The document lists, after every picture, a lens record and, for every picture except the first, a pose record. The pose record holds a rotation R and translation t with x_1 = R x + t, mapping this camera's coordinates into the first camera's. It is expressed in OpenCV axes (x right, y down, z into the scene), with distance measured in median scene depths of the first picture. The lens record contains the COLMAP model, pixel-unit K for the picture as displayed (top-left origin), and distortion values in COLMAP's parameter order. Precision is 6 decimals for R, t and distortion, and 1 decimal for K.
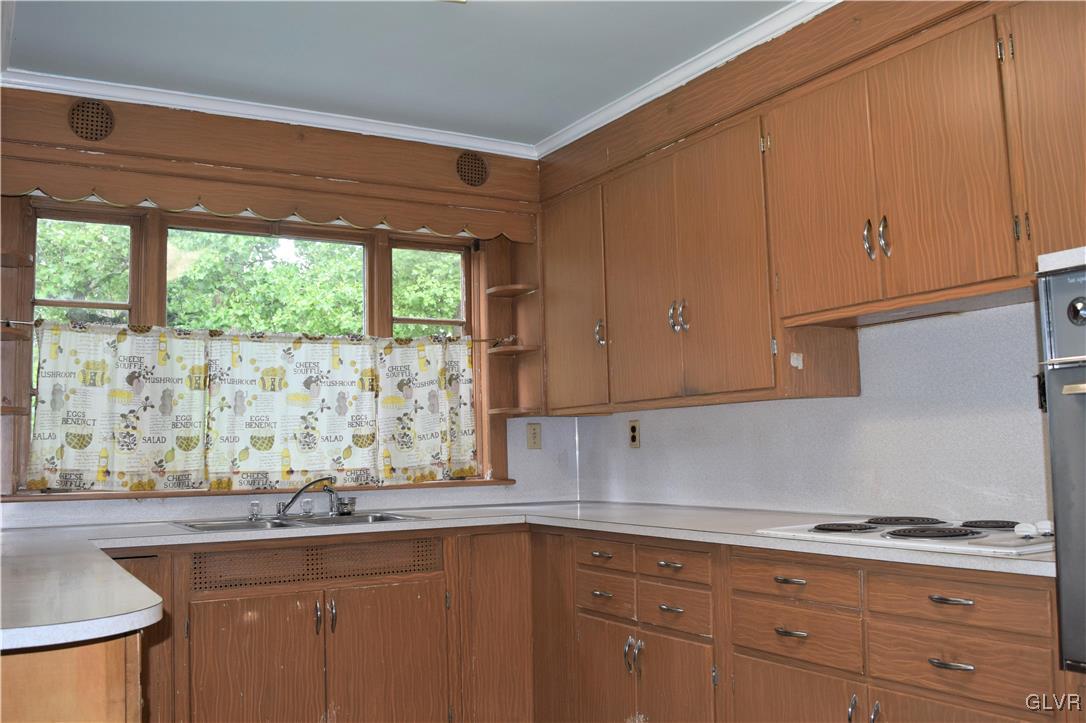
lens RADIAL K [[962.5, 0, 543.0], [0, 962.5, 361.5], [0, 0, 1]] dist [-0.096918, 0.020092]
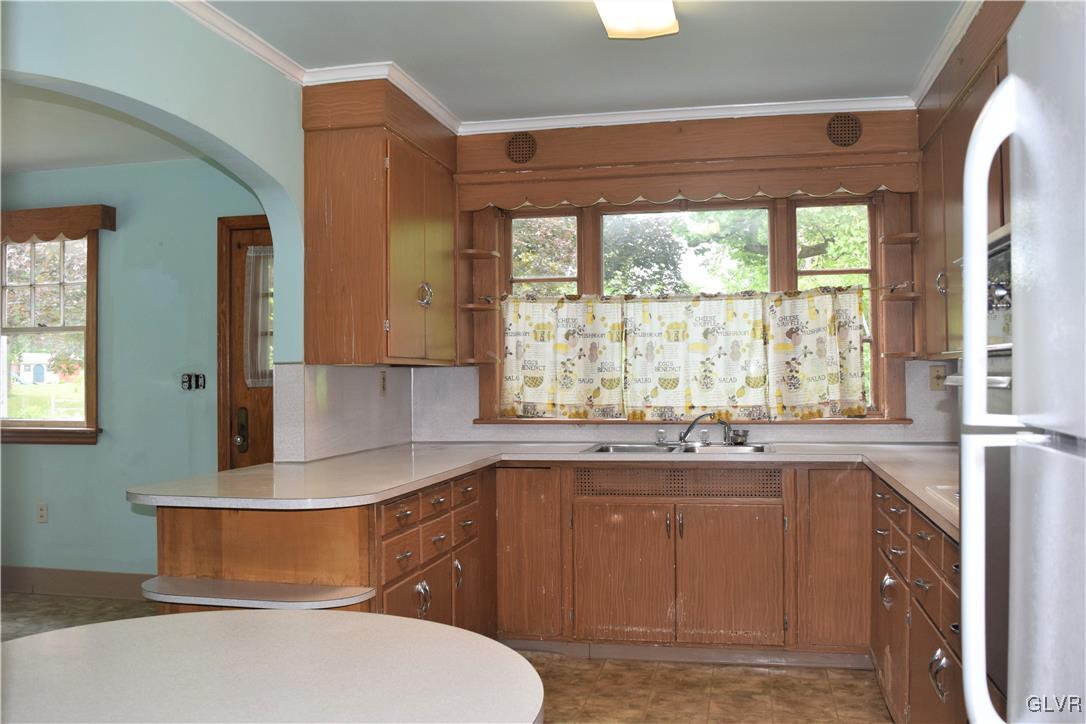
lens RADIAL K [[962.5, 0, 543.0], [0, 962.5, 362.0], [0, 0, 1]] dist [-0.096918, 0.020092]
pose [[0.740035, 0.008201, -0.672519, 0.422248], [0.054053, 0.995966, 0.071625, -0.040510], [0.670393, -0.089357, 0.736606, -0.028146]]
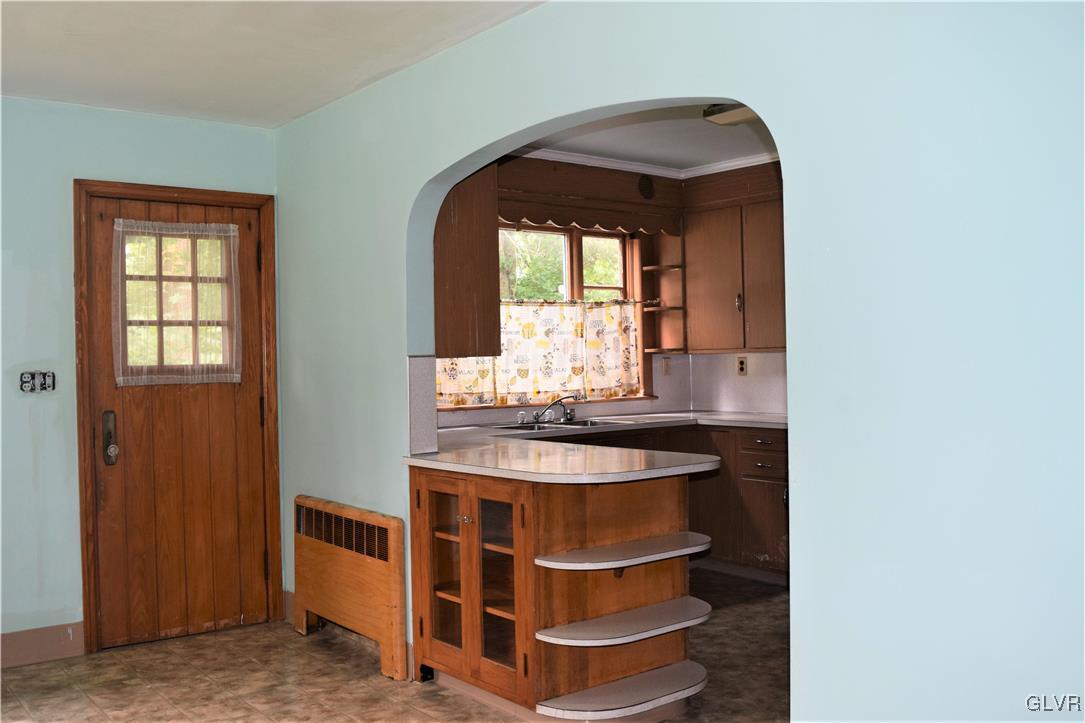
lens RADIAL K [[1008.0, 0, 542.5], [0, 1008.0, 361.5], [0, 0, 1]] dist [-0.075768, -0.000603]
pose [[0.990056, 0.003297, 0.140633, -0.483662], [-0.016105, 0.995808, 0.090040, -0.075922], [-0.139746, -0.091410, 0.985959, -0.563146]]
